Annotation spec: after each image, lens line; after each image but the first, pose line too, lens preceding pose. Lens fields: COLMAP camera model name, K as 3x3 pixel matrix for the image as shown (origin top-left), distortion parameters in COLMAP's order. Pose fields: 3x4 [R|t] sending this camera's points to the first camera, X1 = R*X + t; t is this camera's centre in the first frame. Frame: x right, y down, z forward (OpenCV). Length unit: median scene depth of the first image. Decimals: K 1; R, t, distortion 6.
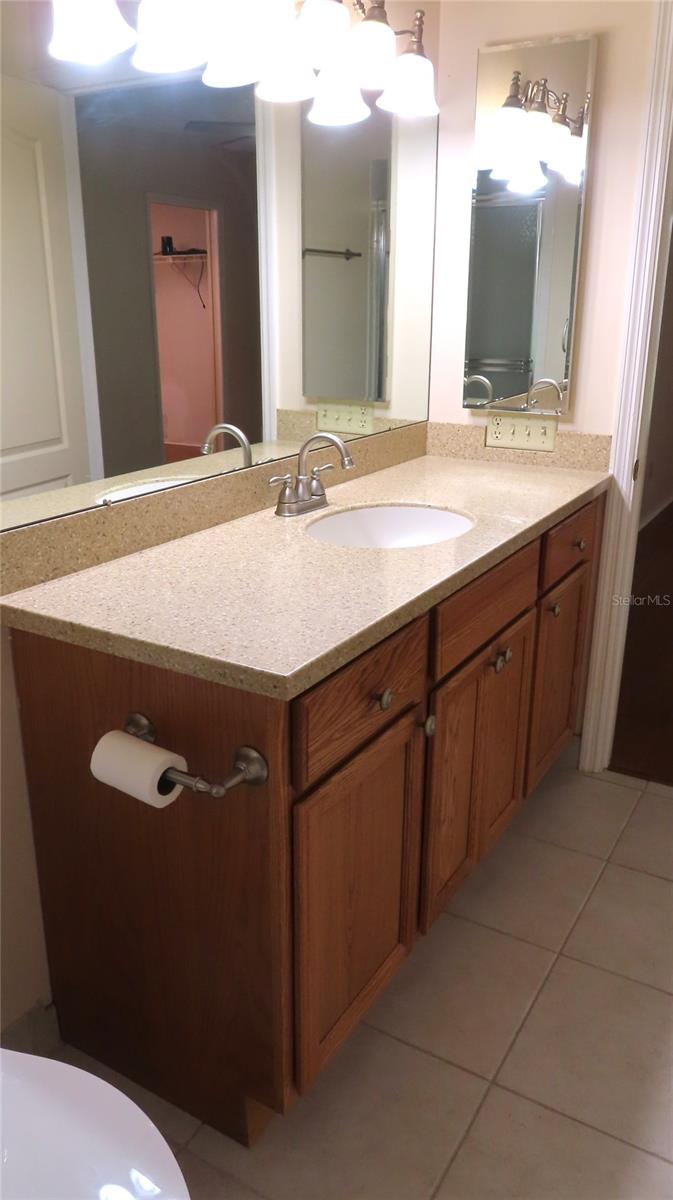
lens RADIAL K [[878.1, 0, 335.7], [0, 878.1, 599.6], [0, 0, 1]] dist [-0.033376, -0.001625]
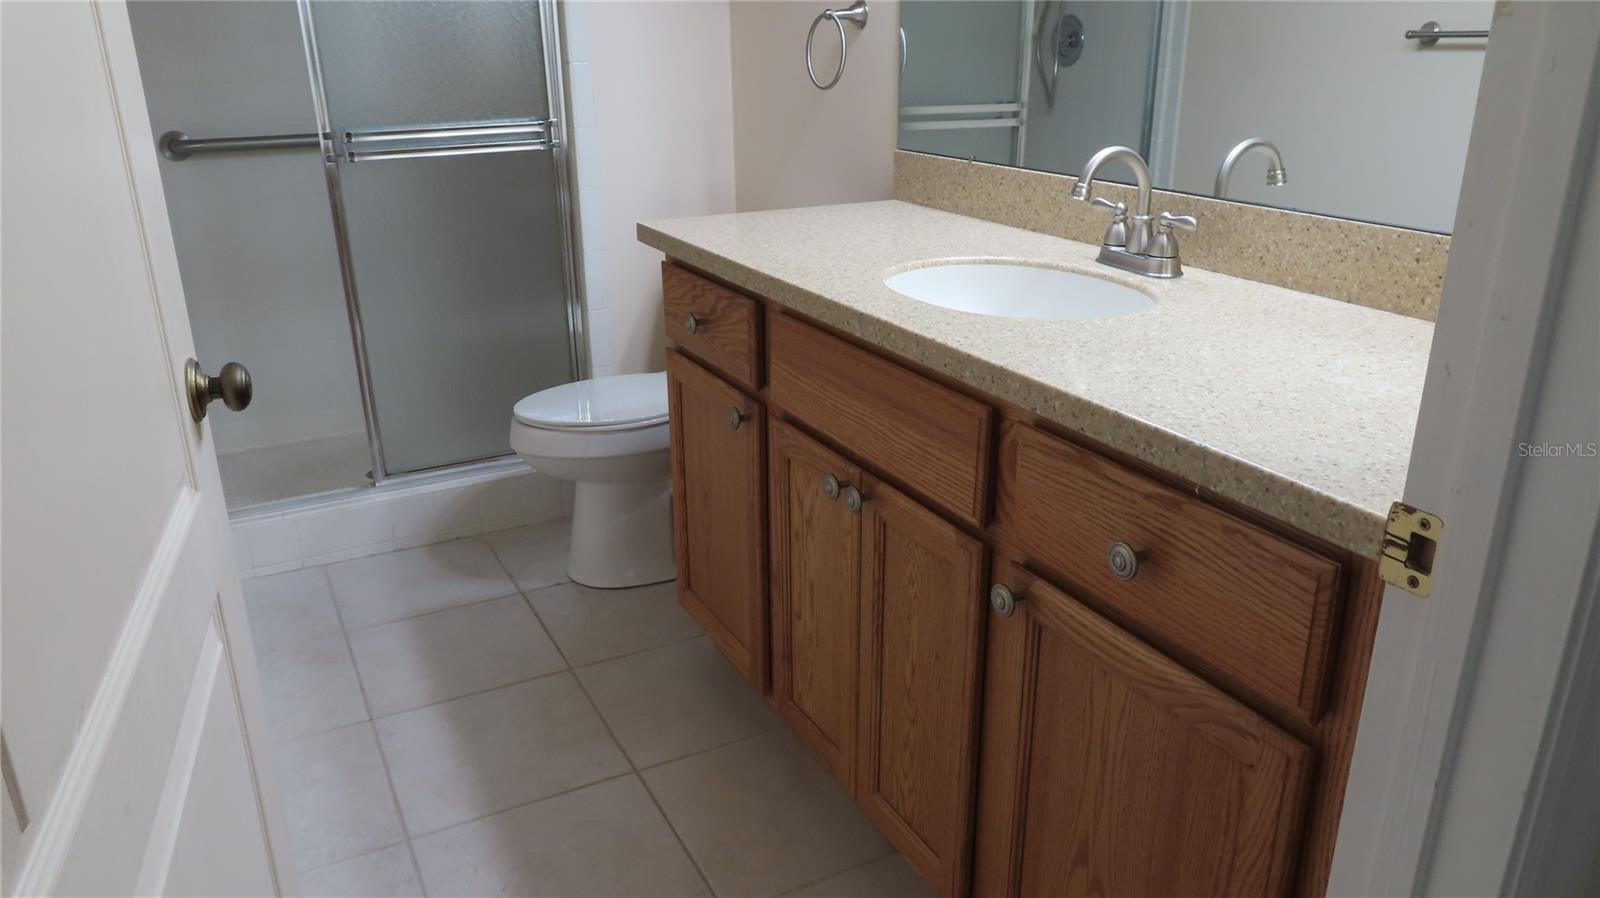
lens RADIAL K [[1170.8, 0, 799.7], [0, 1170.8, 452.5], [0, 0, 1]] dist [-0.033376, -0.001625]
pose [[-0.529161, 0.297343, -0.794718, 0.967619], [-0.257849, 0.835951, 0.484459, -0.404082], [0.808395, 0.461274, -0.365683, 1.389577]]
